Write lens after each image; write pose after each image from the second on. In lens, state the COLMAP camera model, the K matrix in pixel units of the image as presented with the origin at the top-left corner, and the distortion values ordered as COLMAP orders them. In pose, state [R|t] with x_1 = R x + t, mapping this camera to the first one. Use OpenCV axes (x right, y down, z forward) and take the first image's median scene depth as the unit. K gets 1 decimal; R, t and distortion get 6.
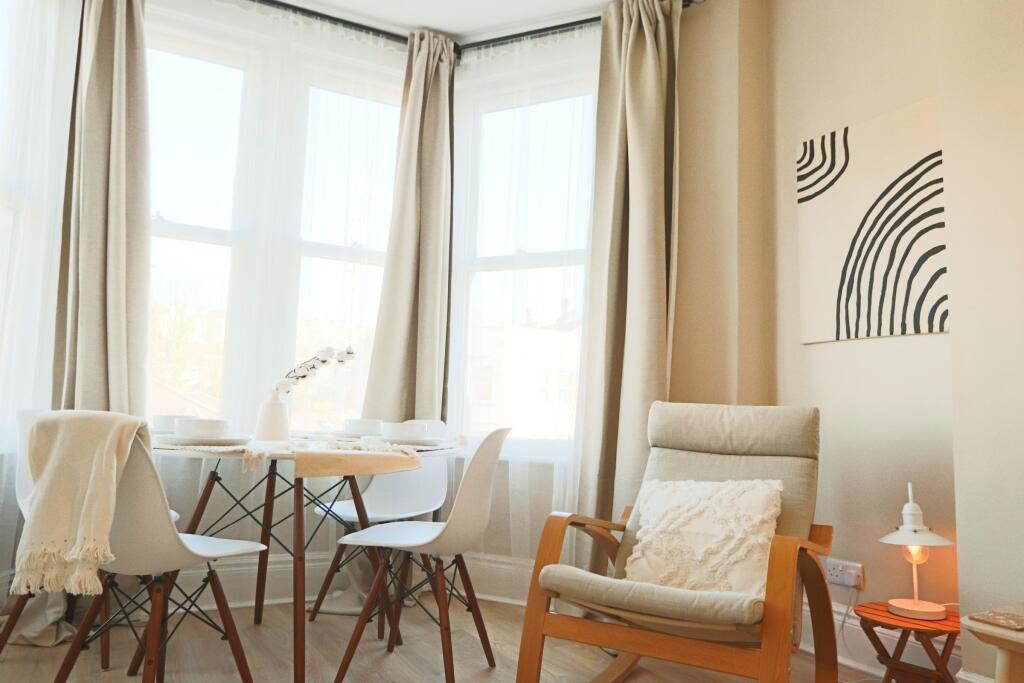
lens RADIAL K [[708.3, 0, 487.5], [0, 708.3, 342.2], [0, 0, 1]] dist [-0.016270, 0.005306]
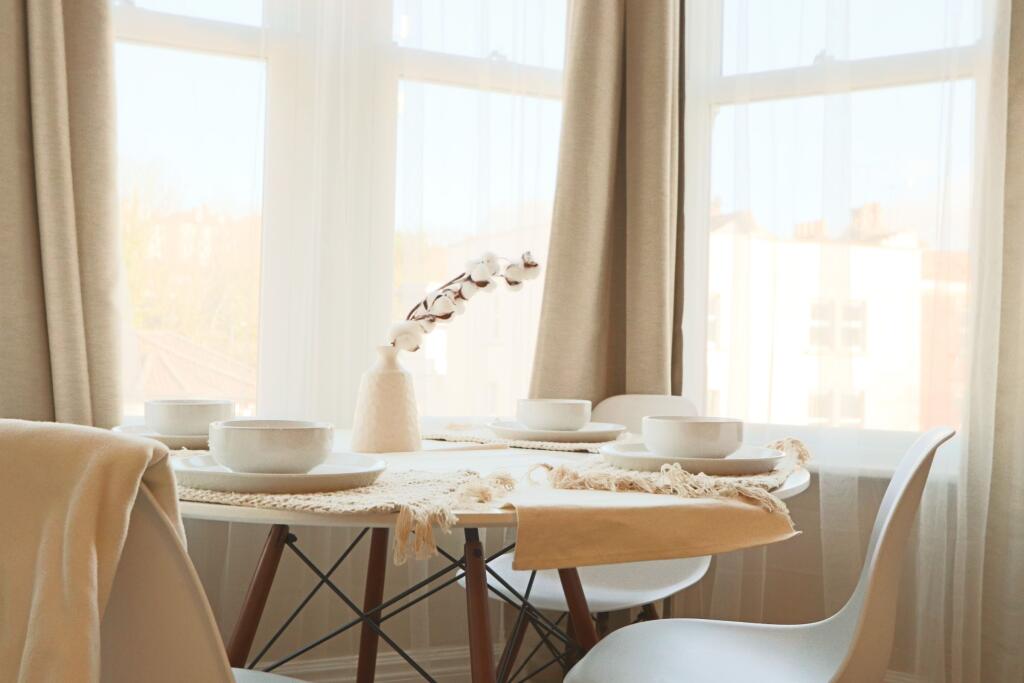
lens RADIAL K [[1051.8, 0, 511.4], [0, 1051.8, 340.0], [0, 0, 1]] dist [-0.013831, 0.000000]
pose [[0.997858, -0.010880, -0.064513, -0.164107], [0.016215, 0.996439, 0.082748, 0.006605], [0.063383, -0.083616, 0.994480, 0.285948]]
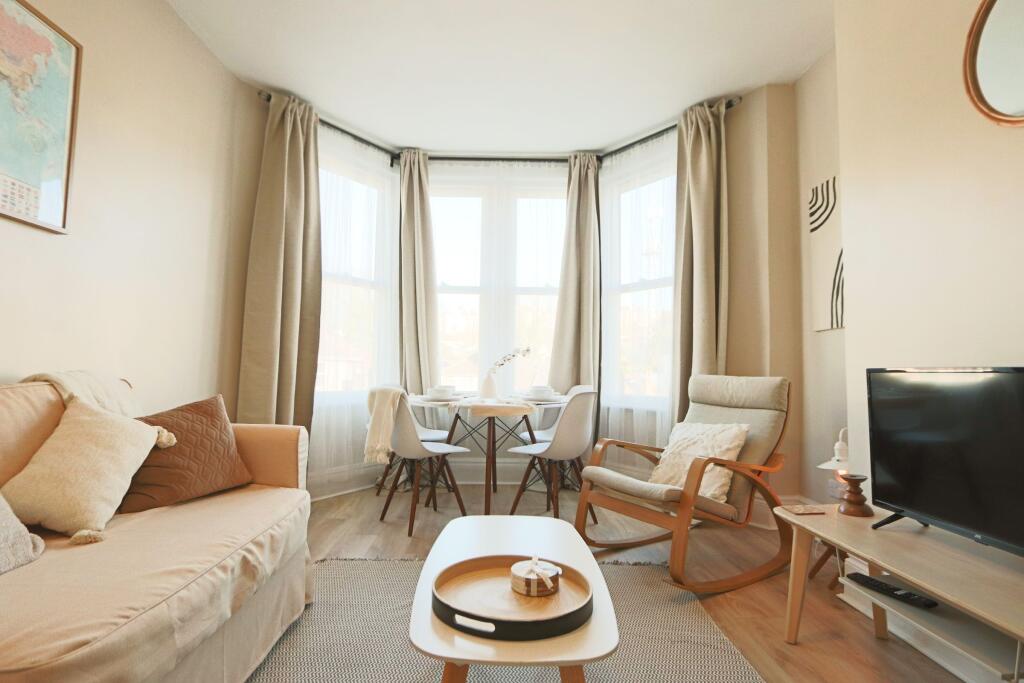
lens RADIAL K [[490.5, 0, 513.0], [0, 490.5, 346.5], [0, 0, 1]] dist [-0.016997, 0.000503]
pose [[0.895567, -0.042923, -0.442851, 0.339787], [0.062582, 0.997593, 0.029868, -0.035636], [0.440503, -0.054463, 0.896098, -0.162903]]
